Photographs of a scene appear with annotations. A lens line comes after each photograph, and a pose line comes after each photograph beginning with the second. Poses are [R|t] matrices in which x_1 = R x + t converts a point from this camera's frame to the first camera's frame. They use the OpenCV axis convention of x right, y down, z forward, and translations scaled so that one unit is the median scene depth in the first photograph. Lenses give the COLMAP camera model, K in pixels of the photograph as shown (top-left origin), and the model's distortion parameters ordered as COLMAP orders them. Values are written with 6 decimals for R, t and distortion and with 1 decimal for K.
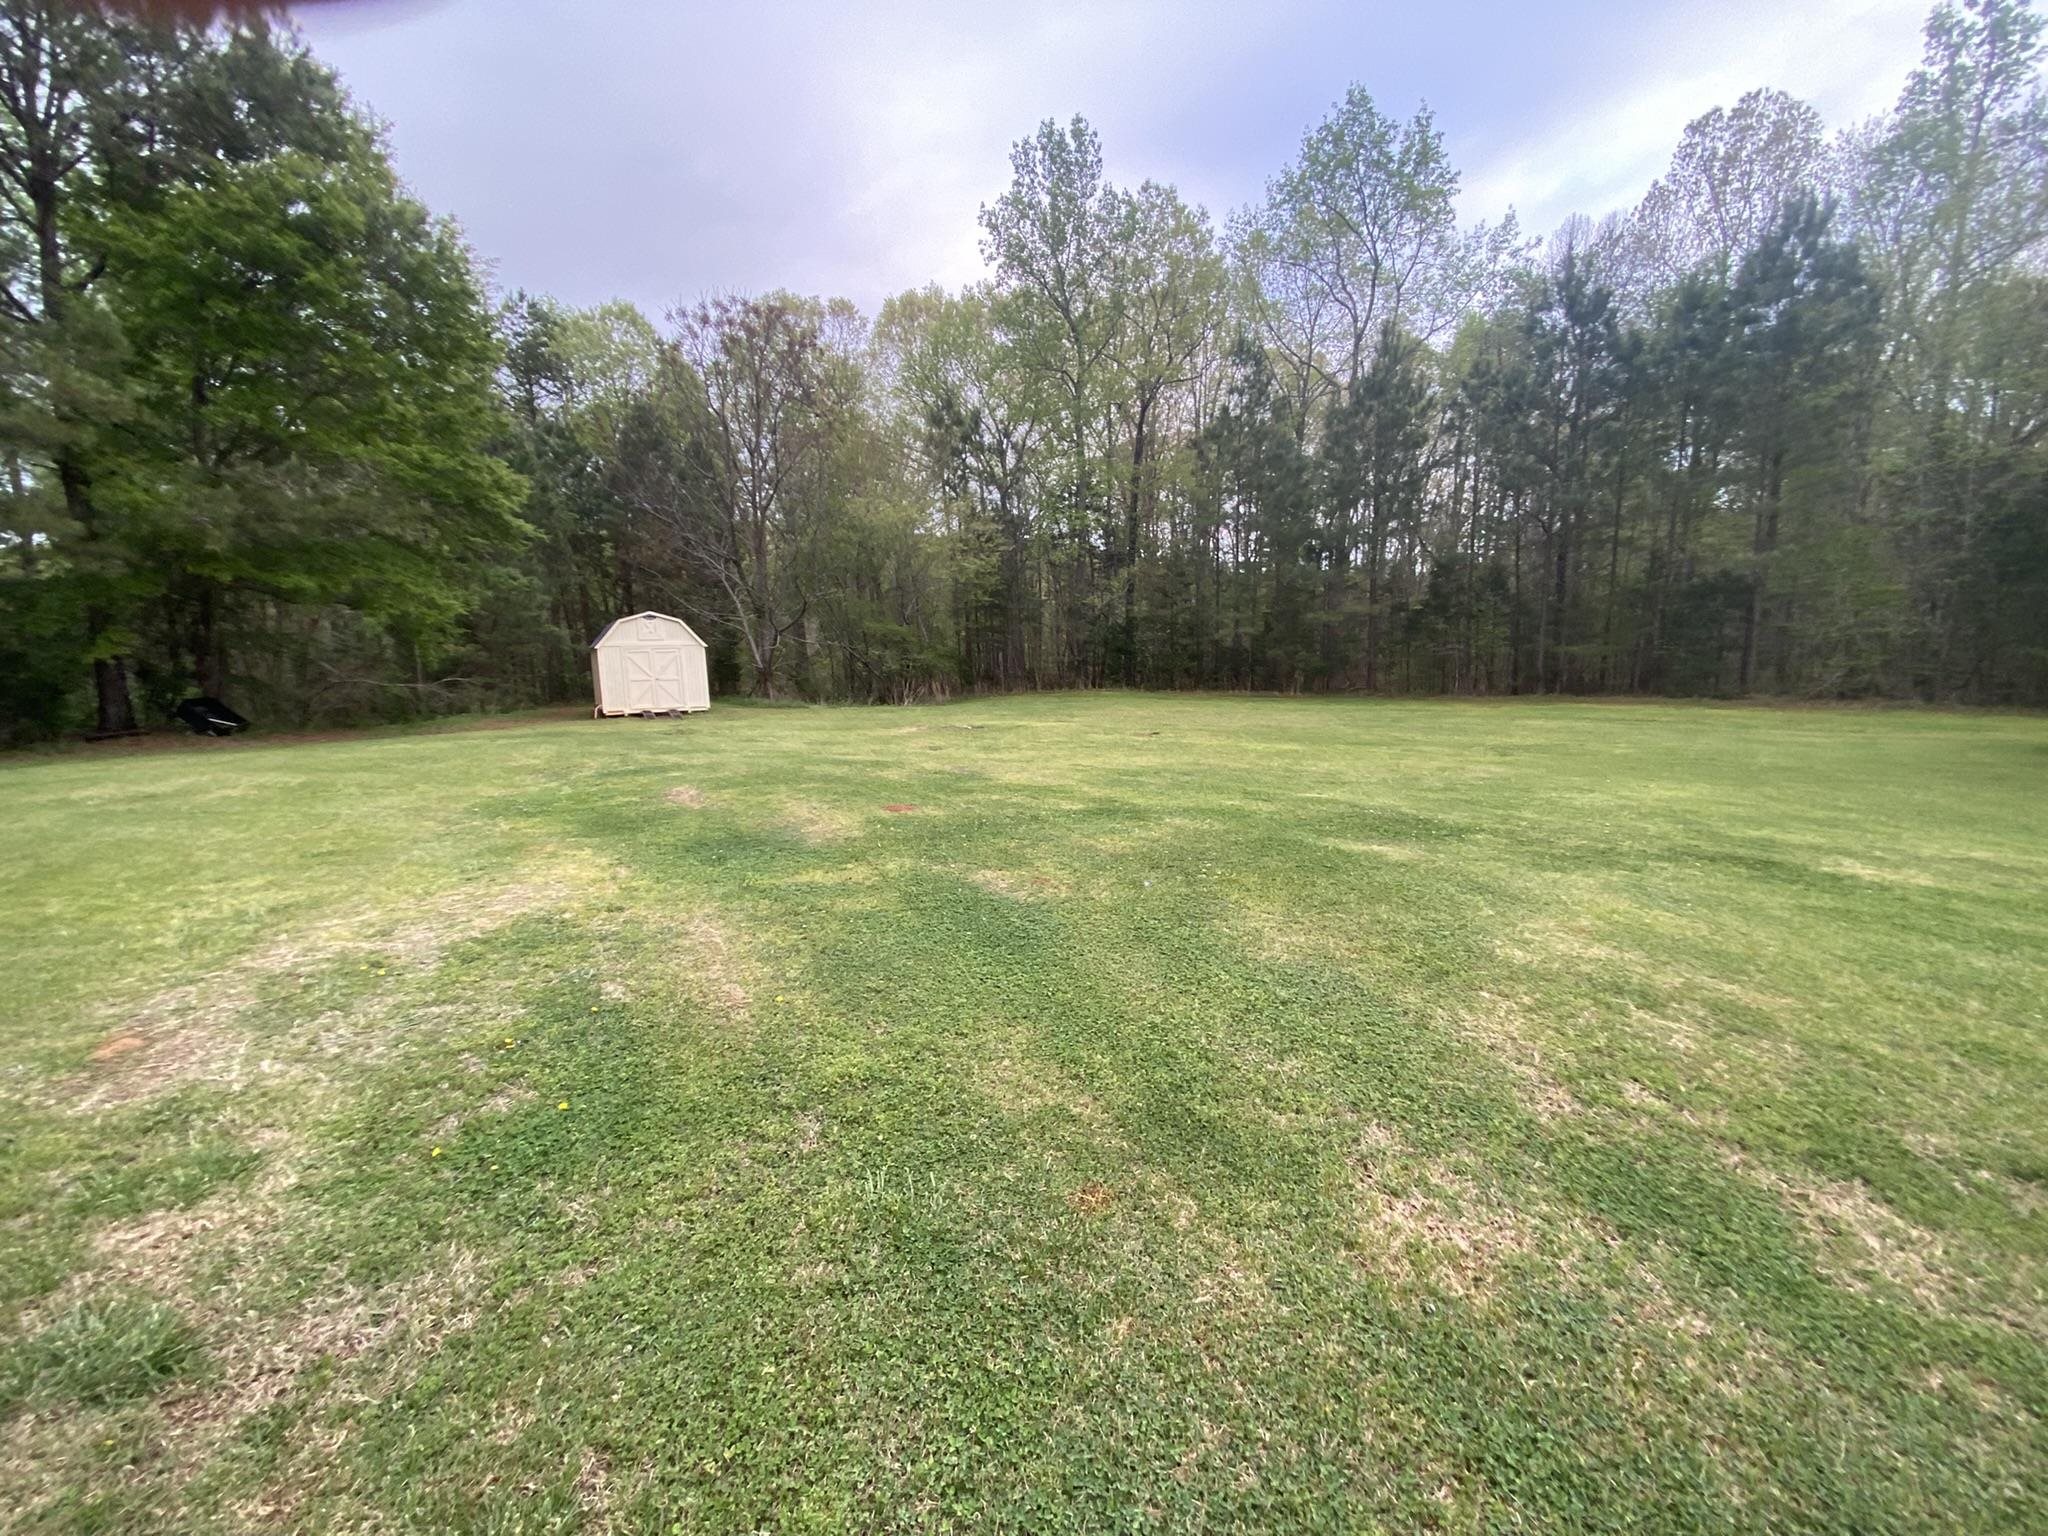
lens RADIAL K [[835.8, 0, 1024.0], [0, 835.8, 768.0], [0, 0, 1]] dist [0.016032, -0.018698]
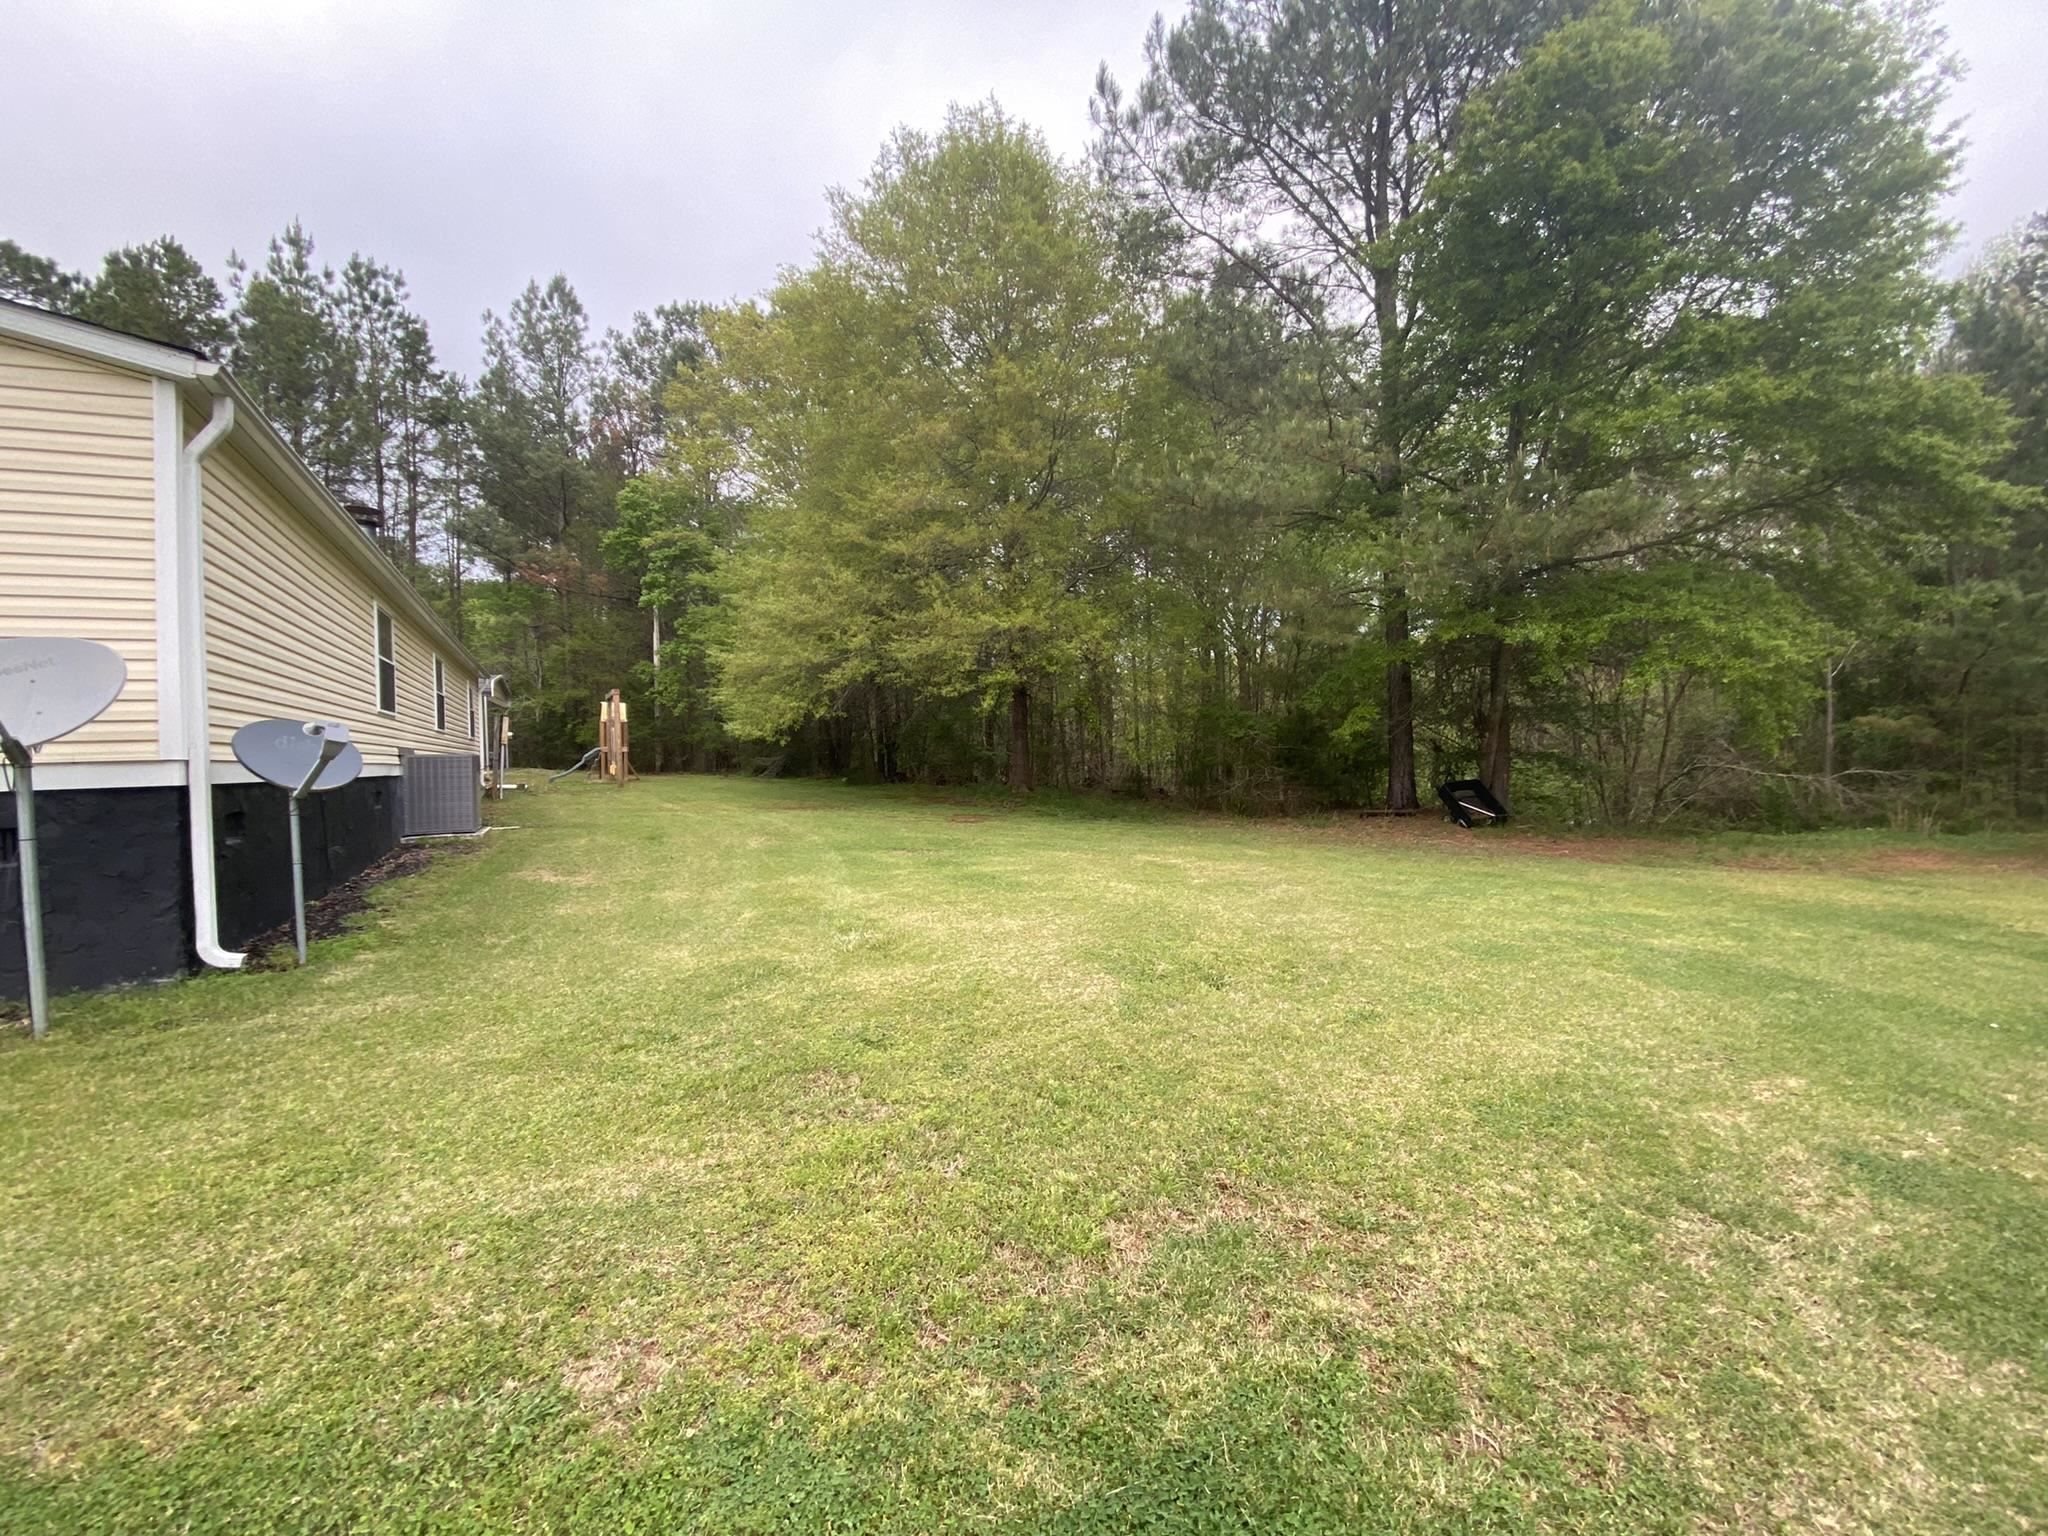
lens RADIAL K [[835.8, 0, 1024.0], [0, 835.8, 768.0], [0, 0, 1]] dist [0.016032, -0.018698]
pose [[0.084945, 0.051935, -0.995031, -0.164067], [-0.134955, 0.990038, 0.040153, -0.069364], [0.987204, 0.130874, 0.091107, 0.463628]]
